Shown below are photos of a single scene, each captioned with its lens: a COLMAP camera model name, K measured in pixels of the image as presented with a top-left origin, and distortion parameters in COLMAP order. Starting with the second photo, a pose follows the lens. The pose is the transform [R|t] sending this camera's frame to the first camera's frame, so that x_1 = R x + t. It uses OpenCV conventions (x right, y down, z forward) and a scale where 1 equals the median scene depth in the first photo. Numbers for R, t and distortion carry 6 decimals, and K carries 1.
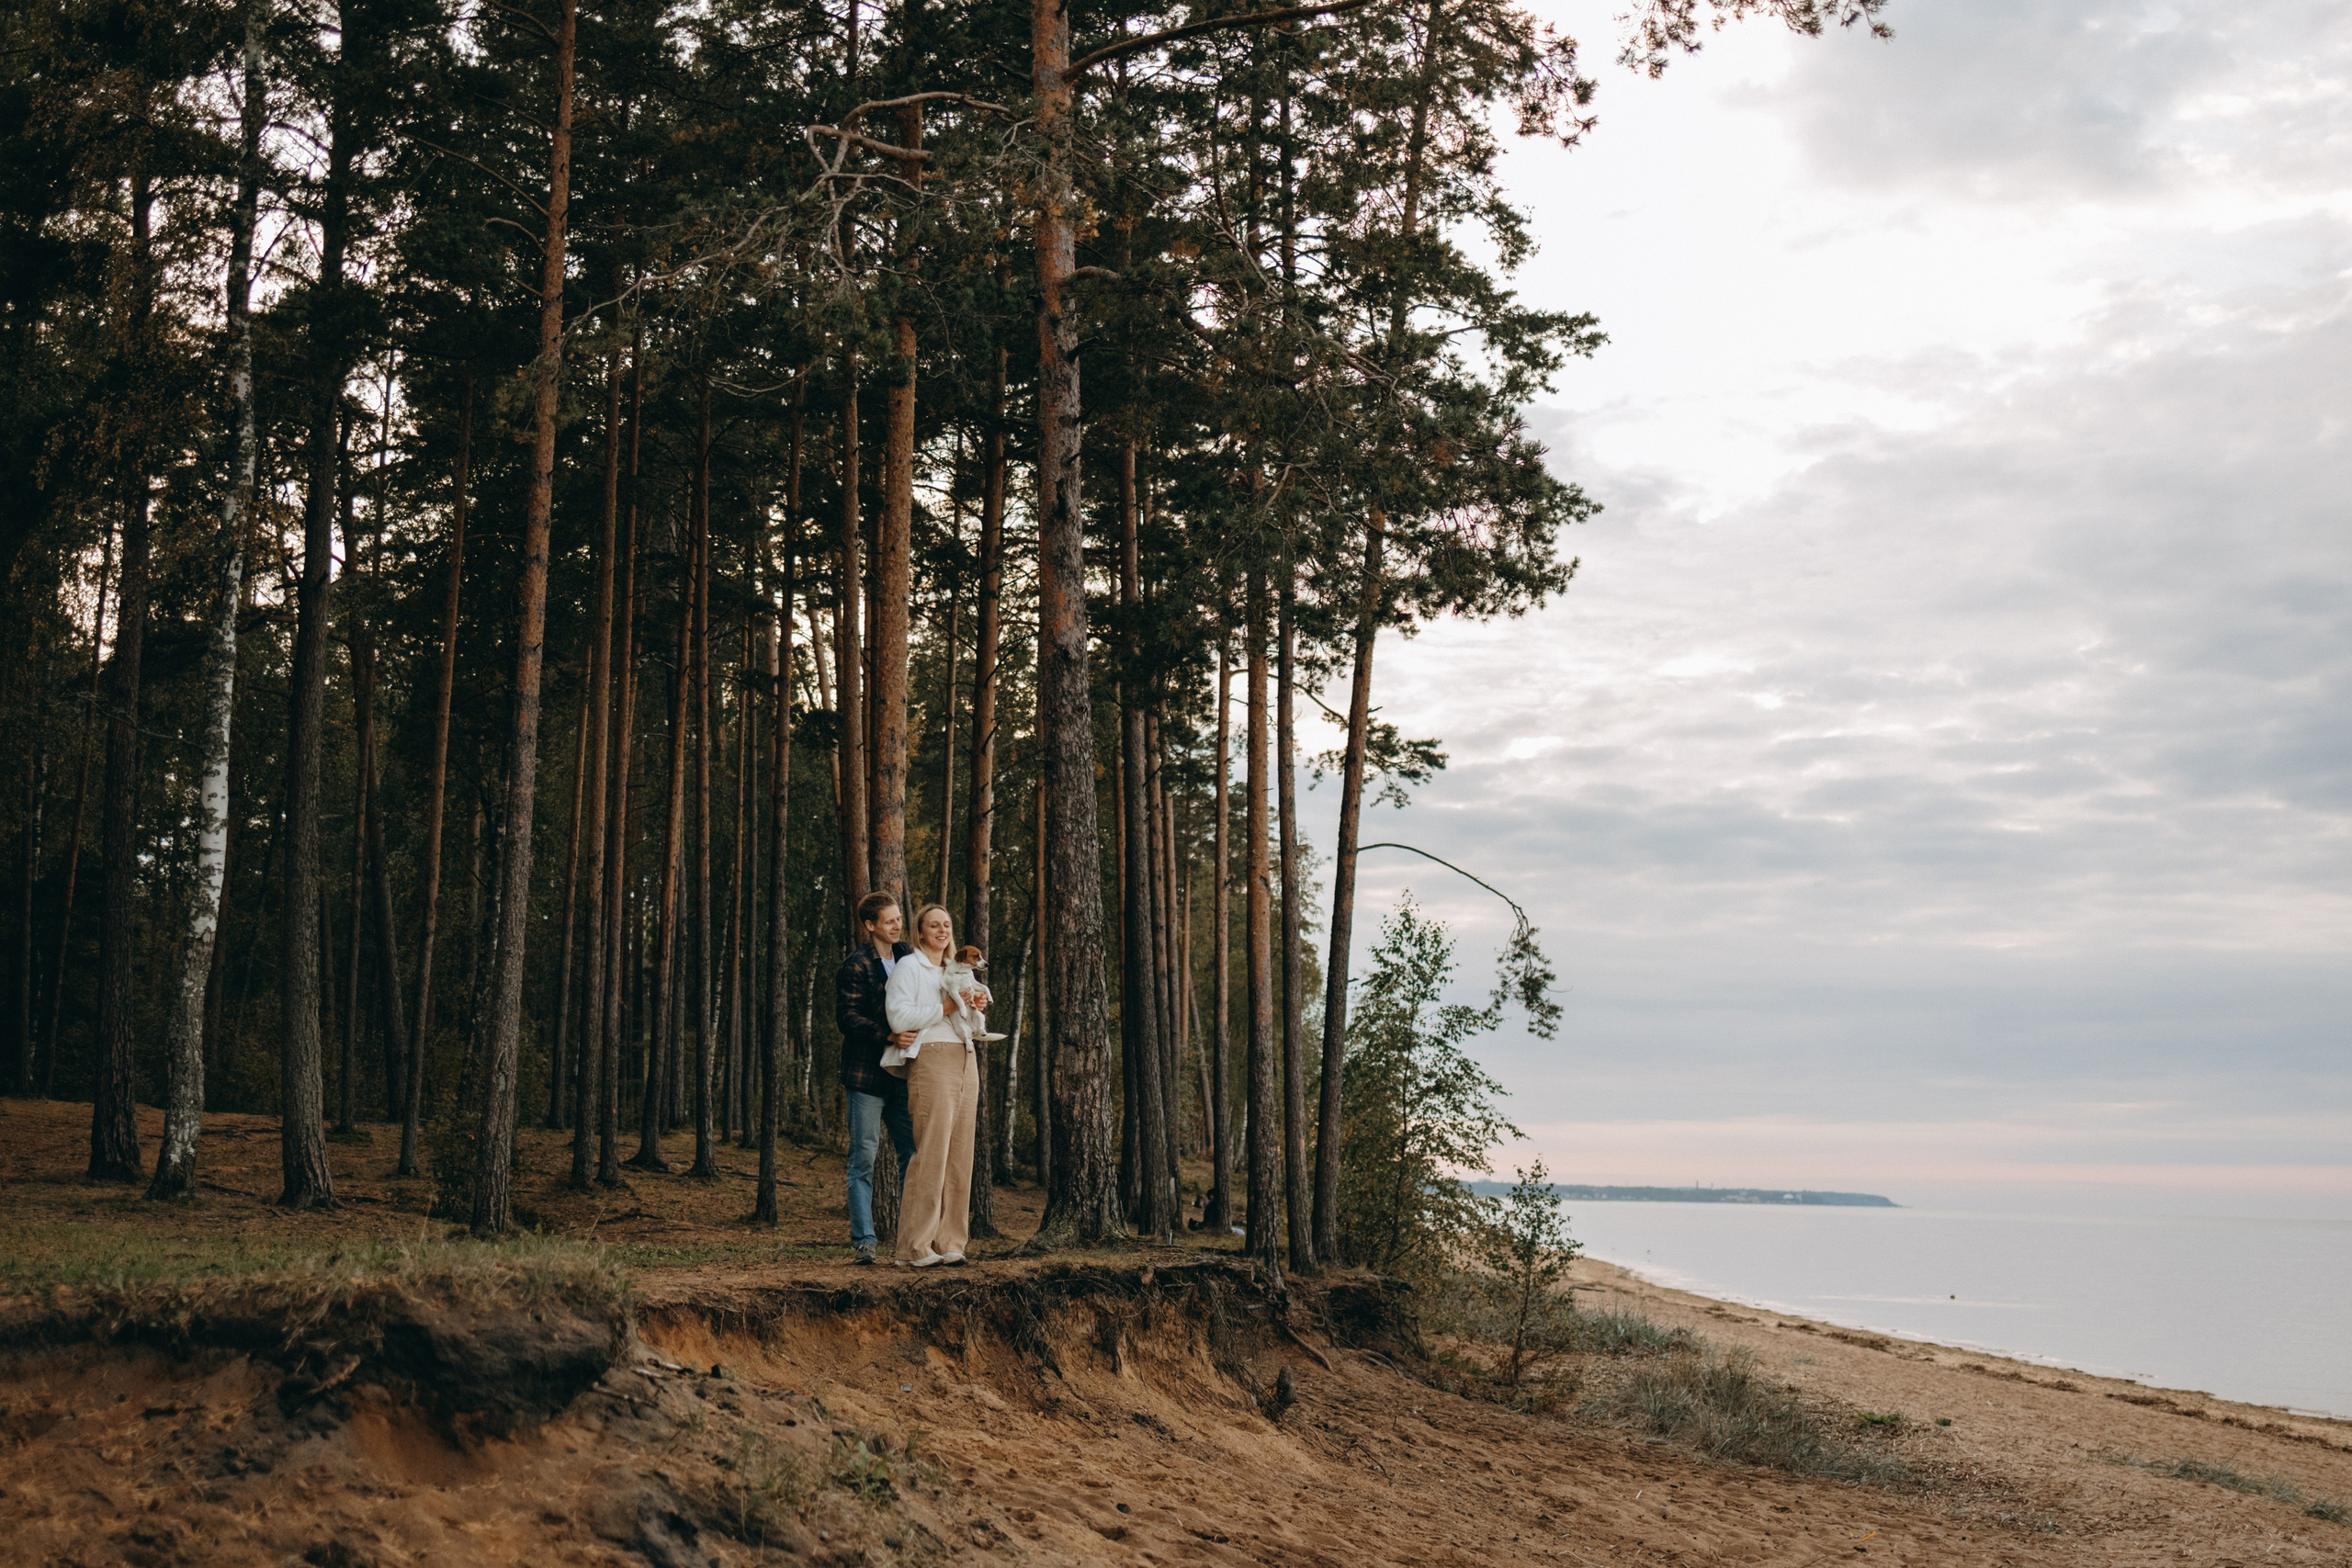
lens RADIAL K [[2342.3, 0, 1255.1], [0, 2342.3, 776.1], [0, 0, 1]] dist [-0.019141, 0.011203]
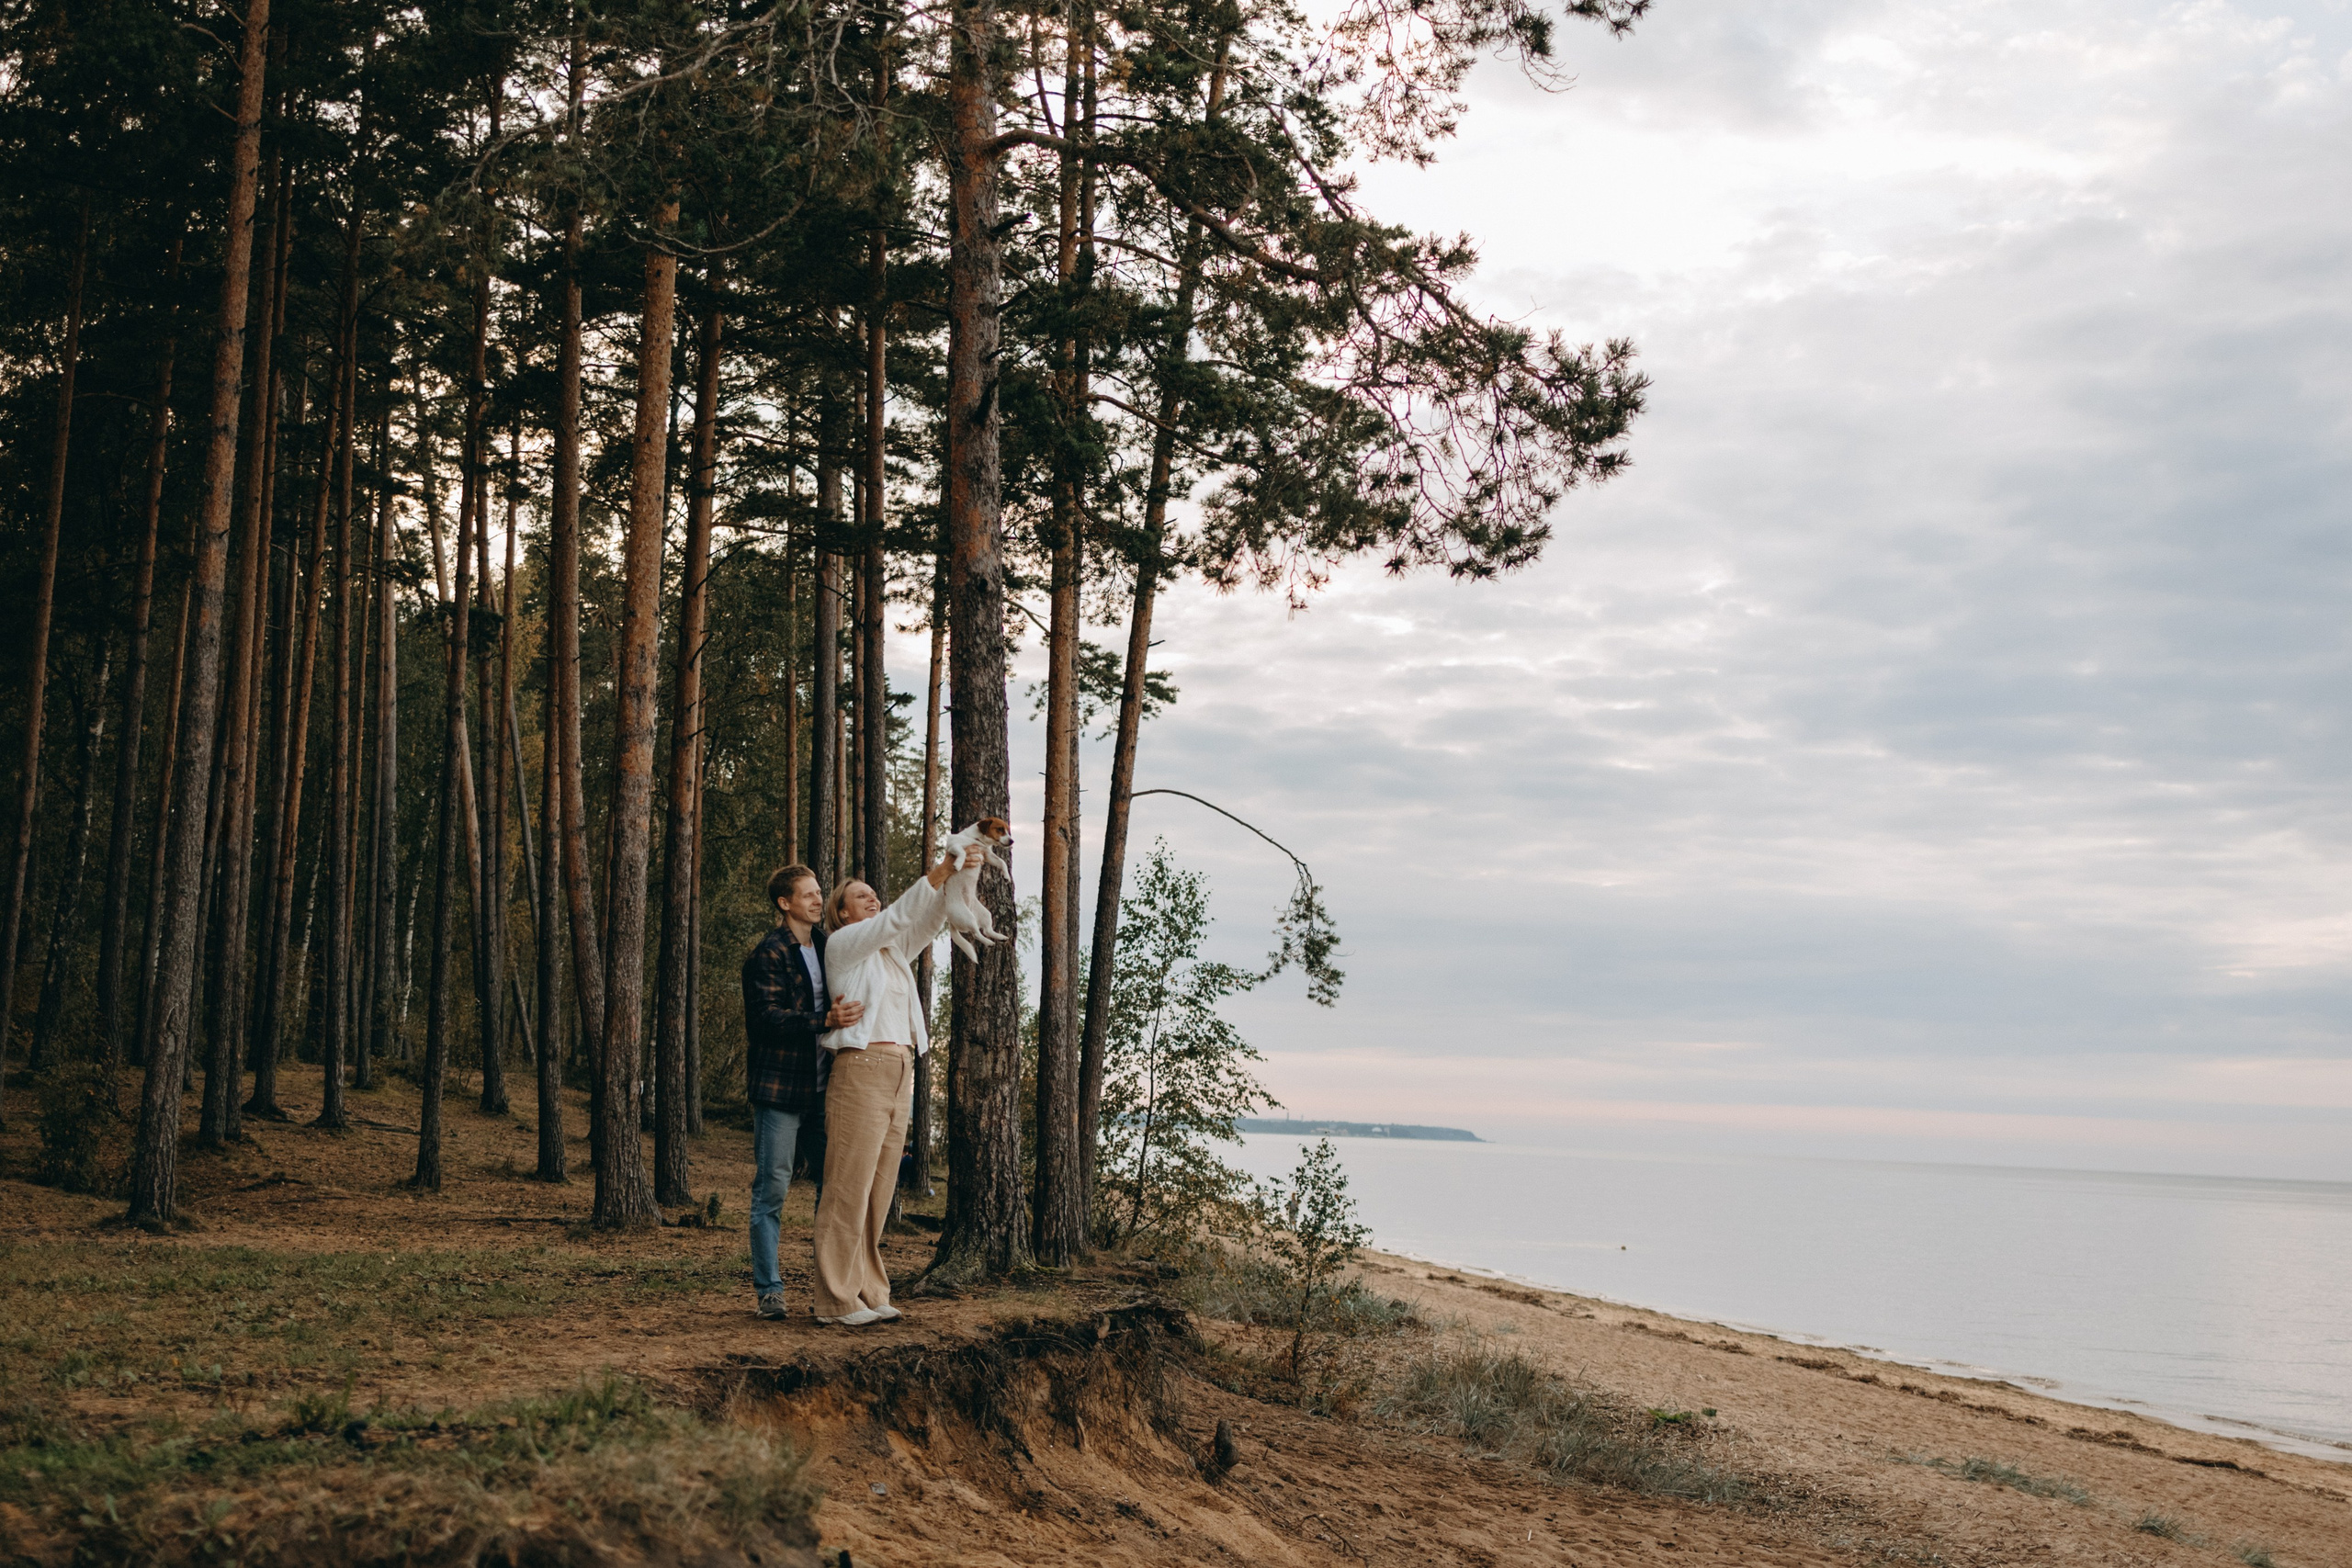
lens RADIAL K [[2415.3, 0, 1176.0], [0, 2415.3, 784.0], [0, 0, 1]] dist [0.025735, -0.001953]
pose [[0.990012, 0.032602, 0.137163, -0.145825], [-0.037861, 0.998637, 0.035914, -0.016258], [-0.135805, -0.040748, 0.989897, 0.134985]]
